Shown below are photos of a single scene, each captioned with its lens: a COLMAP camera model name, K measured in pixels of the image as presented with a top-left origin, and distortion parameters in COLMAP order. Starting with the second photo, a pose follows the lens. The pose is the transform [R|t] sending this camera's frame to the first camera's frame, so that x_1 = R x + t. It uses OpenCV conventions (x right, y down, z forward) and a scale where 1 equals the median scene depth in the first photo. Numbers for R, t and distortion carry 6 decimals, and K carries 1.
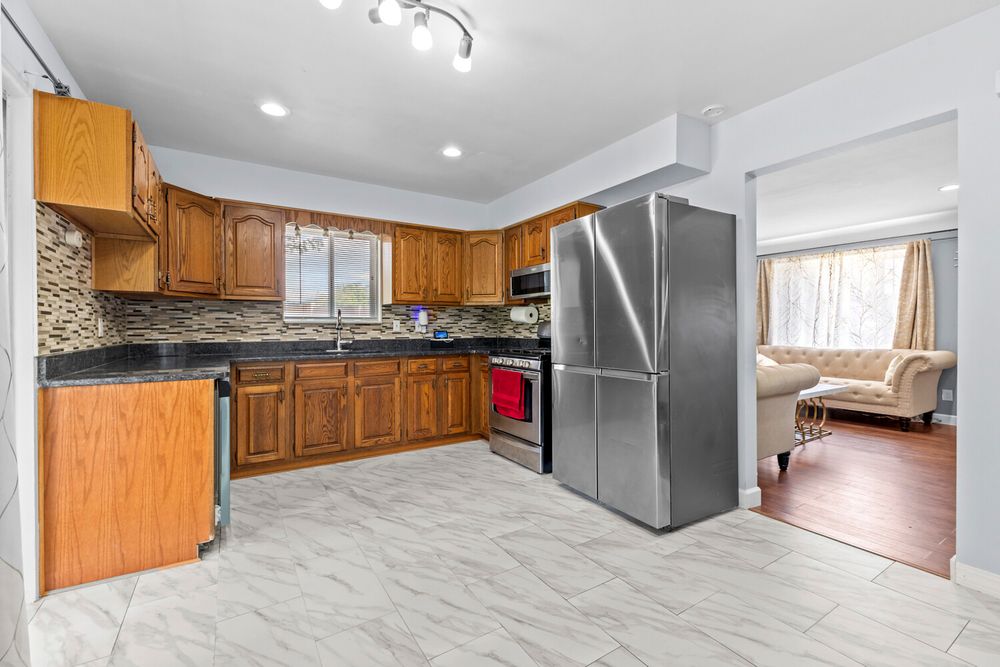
lens RADIAL K [[430.0, 0, 497.1], [0, 430.0, 329.0], [0, 0, 1]] dist [0.004263, -0.000288]
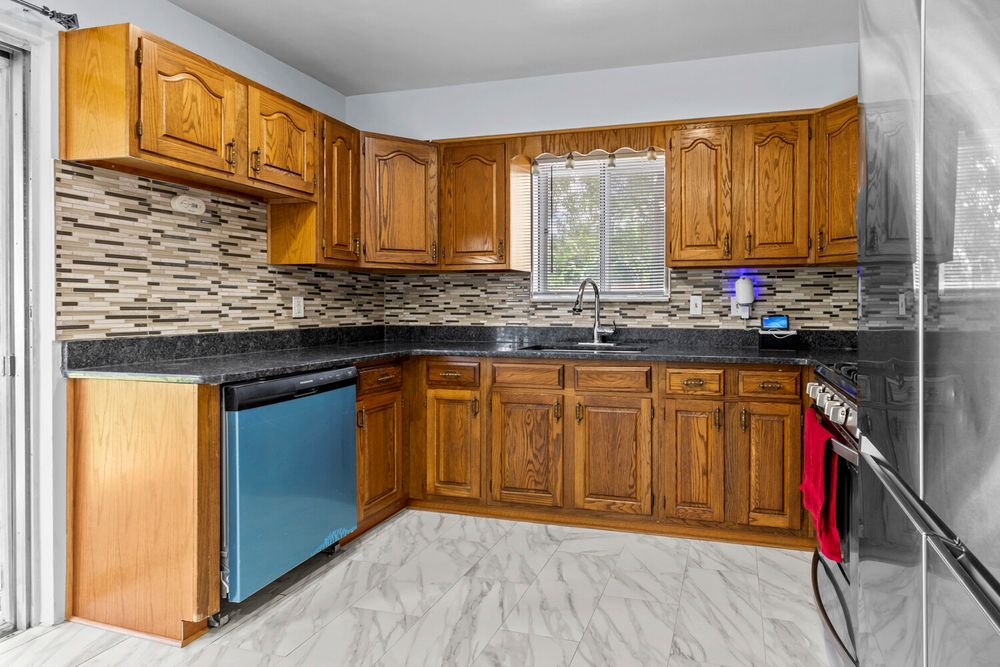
lens RADIAL K [[523.0, 0, 606.4], [0, 523.0, 308.0], [0, 0, 1]] dist [0.009186, 0.002068]
pose [[0.702654, 0.005911, -0.711507, 0.229715], [-0.006296, 0.999978, 0.002090, -0.005592], [0.711503, 0.003011, 0.702676, 0.528692]]
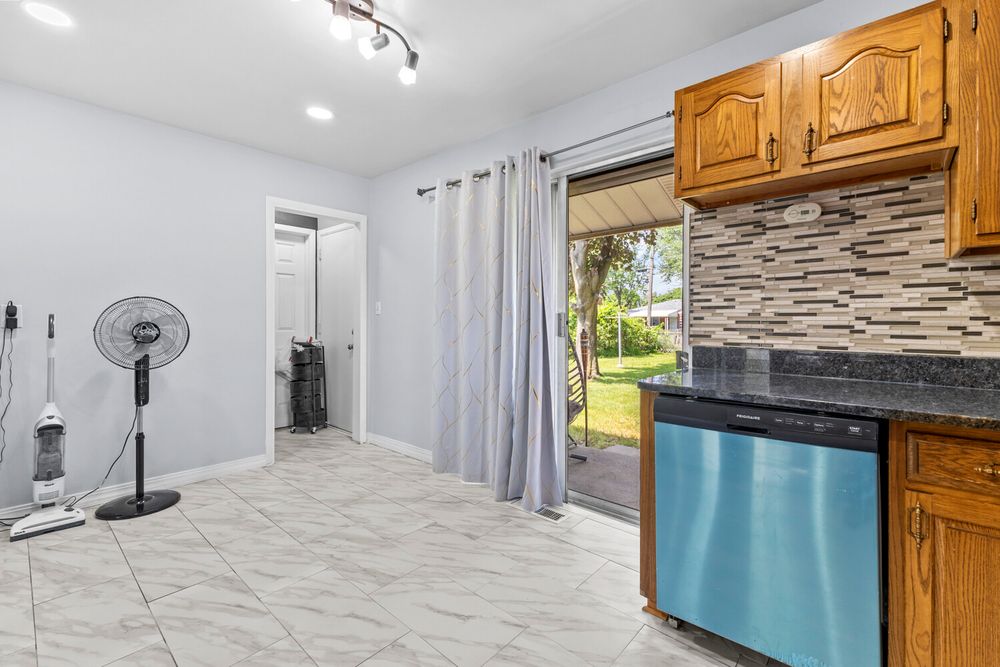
lens RADIAL K [[430.0, 0, 501.1], [0, 430.0, 322.7], [0, 0, 1]] dist [0.004263, -0.000288]
pose [[-0.959025, 0.001093, -0.283319, -0.120354], [-0.001689, 0.999953, 0.009576, -0.004523], [0.283316, 0.009662, -0.958978, 1.008649]]
